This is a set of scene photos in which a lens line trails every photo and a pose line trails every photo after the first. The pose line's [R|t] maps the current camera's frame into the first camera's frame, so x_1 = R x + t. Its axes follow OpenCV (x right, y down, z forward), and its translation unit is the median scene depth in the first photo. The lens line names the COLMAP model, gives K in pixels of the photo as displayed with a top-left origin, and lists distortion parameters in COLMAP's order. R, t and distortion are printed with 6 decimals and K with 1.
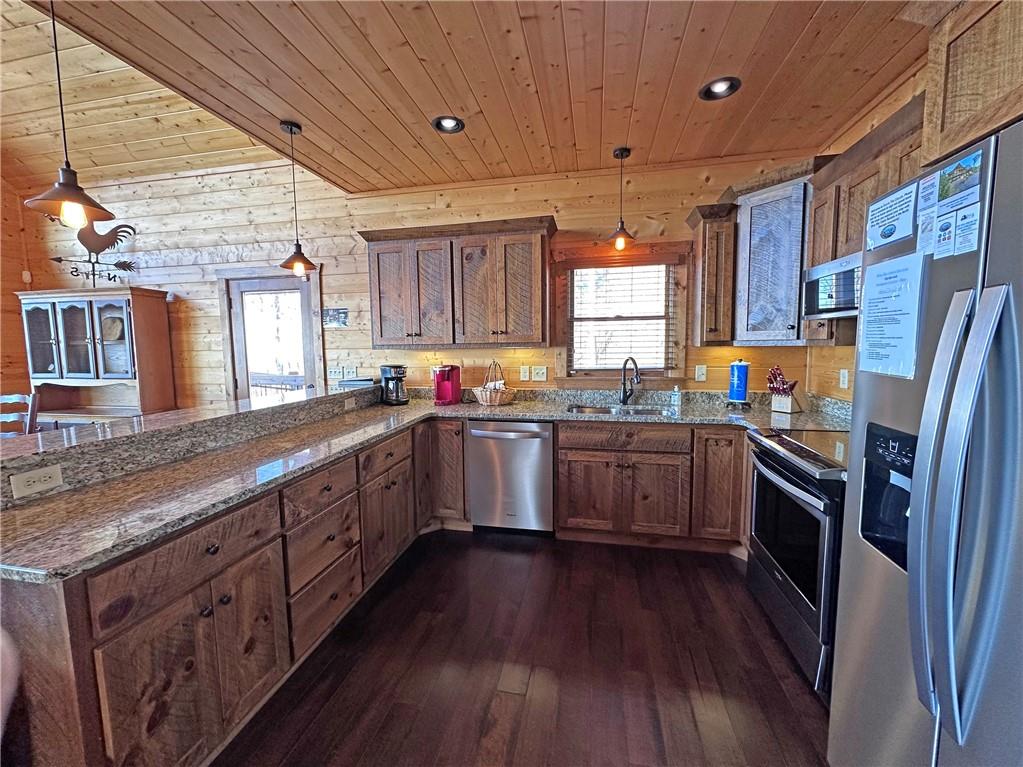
lens RADIAL K [[421.3, 0, 491.7], [0, 421.3, 380.7], [0, 0, 1]] dist [-0.003705, -0.000200]
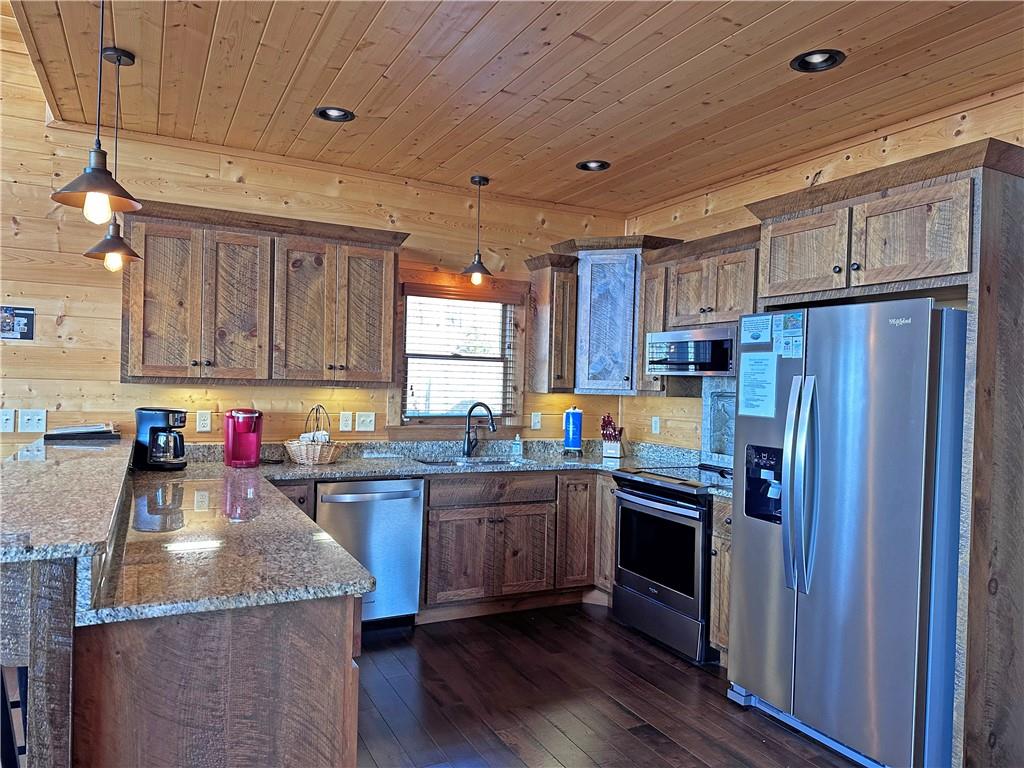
lens RADIAL K [[750.6, 0, 513.0], [0, 750.6, 384.2], [0, 0, 1]] dist [0.110112, -0.078886]
pose [[0.768900, 0.034065, 0.638461, -0.689124], [0.016060, 0.997236, -0.072548, 0.023808], [-0.639167, 0.066036, 0.766228, -0.290300]]
